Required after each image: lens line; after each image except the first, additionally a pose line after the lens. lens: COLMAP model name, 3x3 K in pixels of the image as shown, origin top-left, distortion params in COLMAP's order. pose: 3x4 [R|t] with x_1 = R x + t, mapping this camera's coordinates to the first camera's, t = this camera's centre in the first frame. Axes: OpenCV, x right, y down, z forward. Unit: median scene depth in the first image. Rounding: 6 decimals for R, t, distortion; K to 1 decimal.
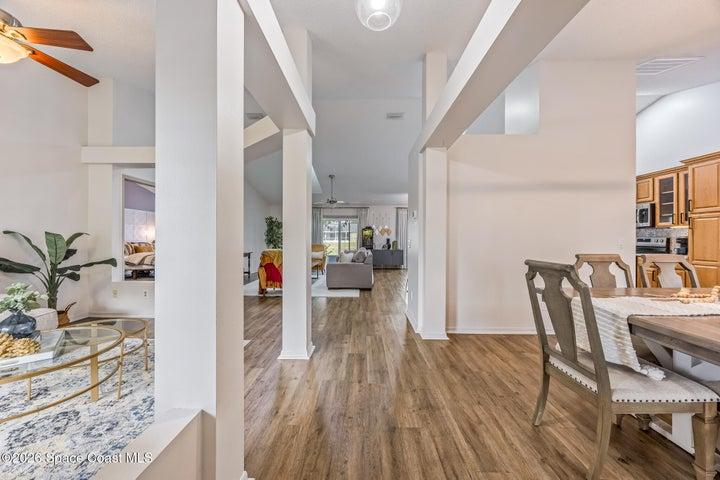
lens RADIAL K [[273.2, 0, 358.1], [0, 273.2, 240.0], [0, 0, 1]] dist [-0.001411, -0.000332]
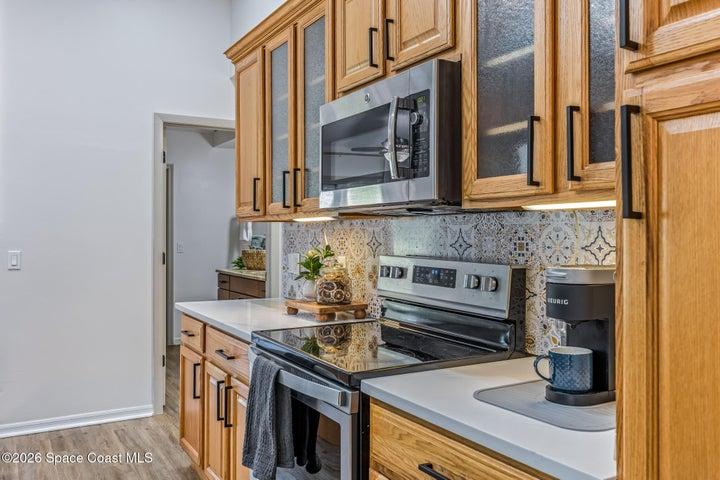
lens RADIAL K [[618.0, 0, 358.3], [0, 618.0, 232.9], [0, 0, 1]] dist [-0.001913, 0.002294]
pose [[0.853217, 0.000793, 0.521555, 1.513559], [0.002504, 0.999981, -0.005618, -0.052514], [-0.521550, 0.006099, 0.853199, 1.283366]]
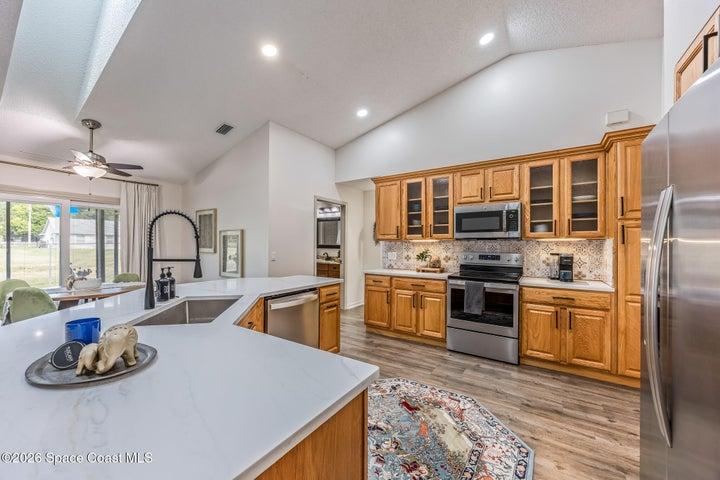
lens RADIAL K [[277.8, 0, 361.1], [0, 277.8, 243.3], [0, 0, 1]] dist [-0.001085, -0.000042]
pose [[0.534182, 0.006715, 0.845343, 0.559028], [0.000281, 0.999967, -0.008121, -0.056932], [-0.845369, 0.004575, 0.534163, 1.747794]]
